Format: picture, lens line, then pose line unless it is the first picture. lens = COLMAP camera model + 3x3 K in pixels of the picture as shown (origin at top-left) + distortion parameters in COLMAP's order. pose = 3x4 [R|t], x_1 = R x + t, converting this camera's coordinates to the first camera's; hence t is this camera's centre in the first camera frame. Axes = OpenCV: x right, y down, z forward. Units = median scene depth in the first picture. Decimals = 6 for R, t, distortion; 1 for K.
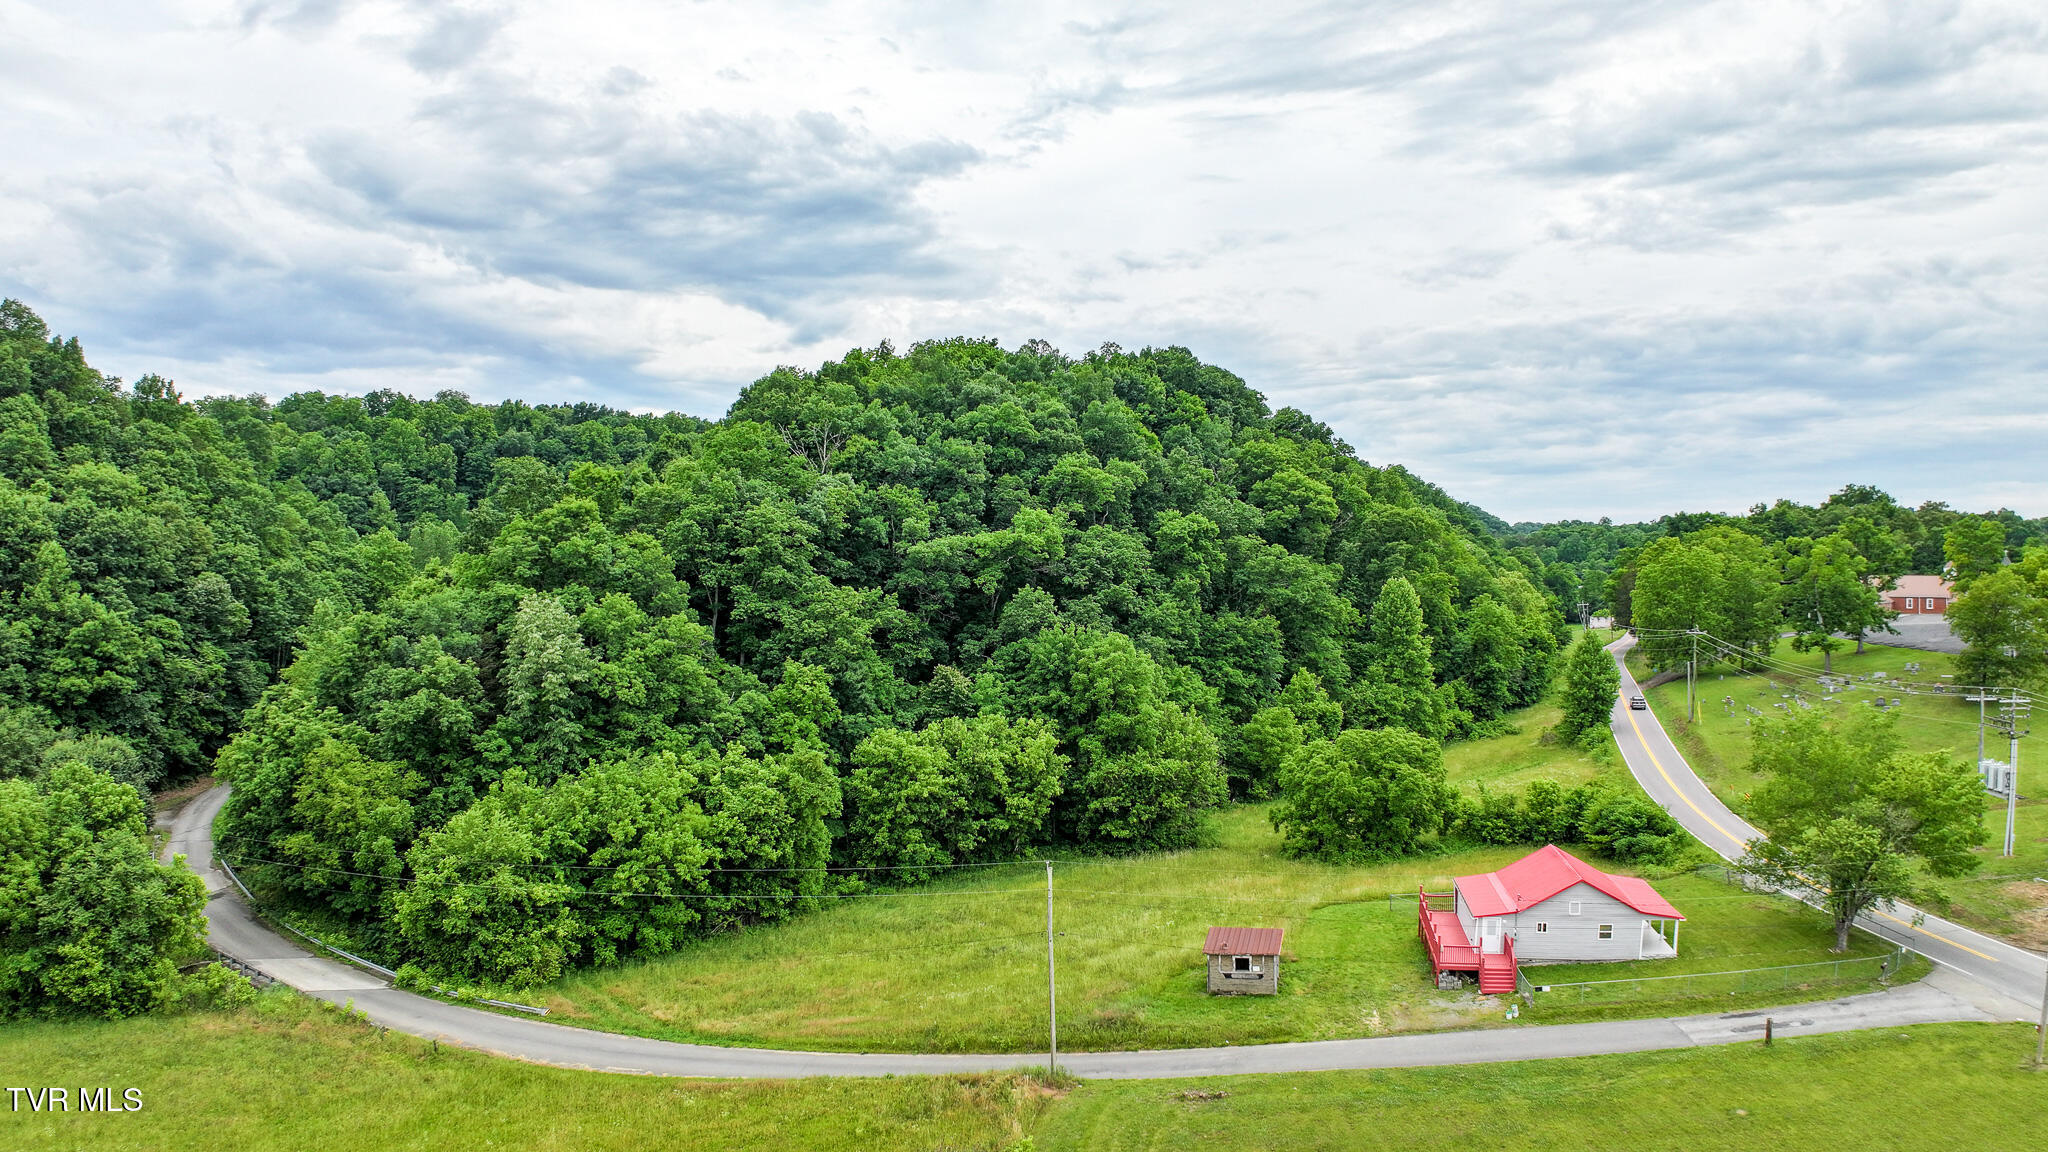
lens RADIAL K [[1272.4, 0, 1024.0], [0, 1272.4, 576.0], [0, 0, 1]] dist [-0.177531, 0.029167]
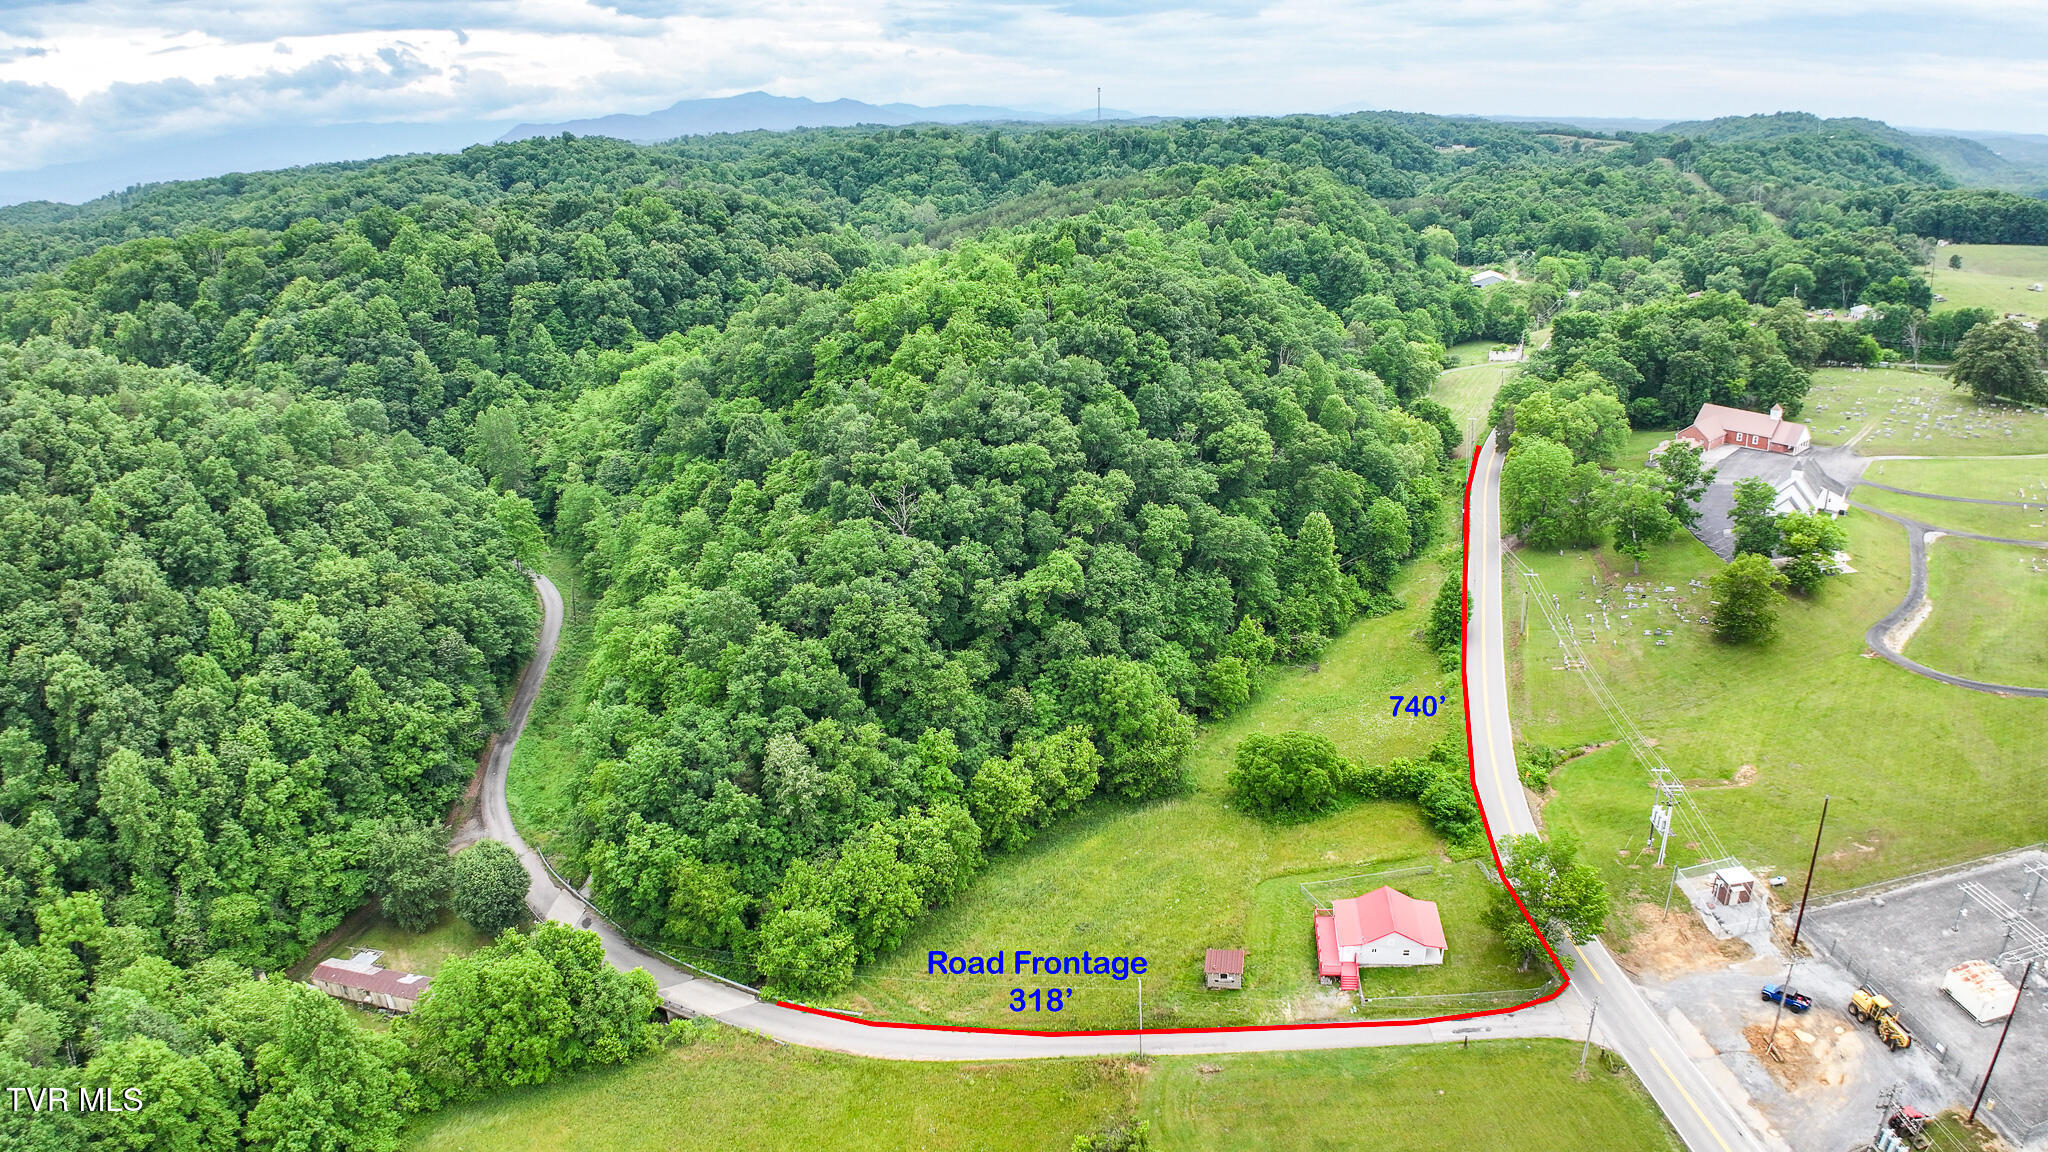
lens RADIAL K [[1272.4, 0, 1024.0], [0, 1272.4, 576.0], [0, 0, 1]] dist [-0.177531, 0.029167]
pose [[0.996958, -0.059869, 0.049901, -0.126989], [0.039819, 0.941652, 0.334223, -0.598475], [-0.066999, -0.331220, 0.941172, -0.400707]]
